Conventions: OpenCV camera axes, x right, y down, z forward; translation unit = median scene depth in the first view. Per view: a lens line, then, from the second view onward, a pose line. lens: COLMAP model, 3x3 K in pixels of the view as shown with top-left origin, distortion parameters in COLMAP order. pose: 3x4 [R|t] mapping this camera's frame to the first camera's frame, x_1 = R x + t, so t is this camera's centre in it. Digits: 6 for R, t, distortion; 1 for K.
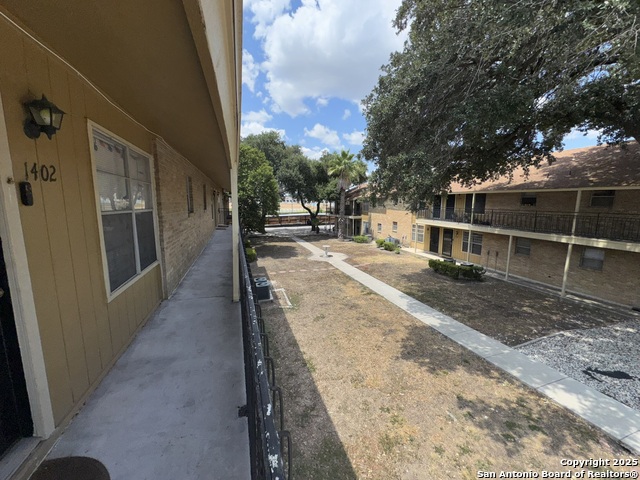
lens RADIAL K [[254.5, 0, 320.5], [0, 254.5, 241.4], [0, 0, 1]] dist [-0.002388, -0.000041]
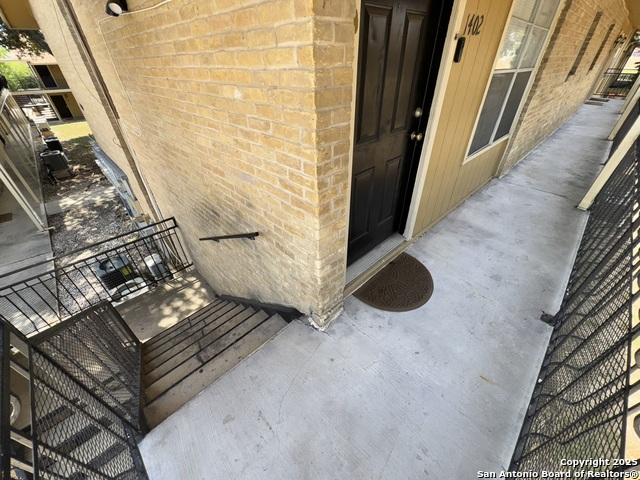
lens RADIAL K [[254.5, 0, 319.6], [0, 254.5, 240.4], [0, 0, 1]] dist [-0.002388, -0.000041]
pose [[0.441387, 0.503964, -0.742427, -0.096338], [-0.116252, 0.852529, 0.509588, 0.021452], [0.889754, -0.138616, 0.434882, -0.114561]]
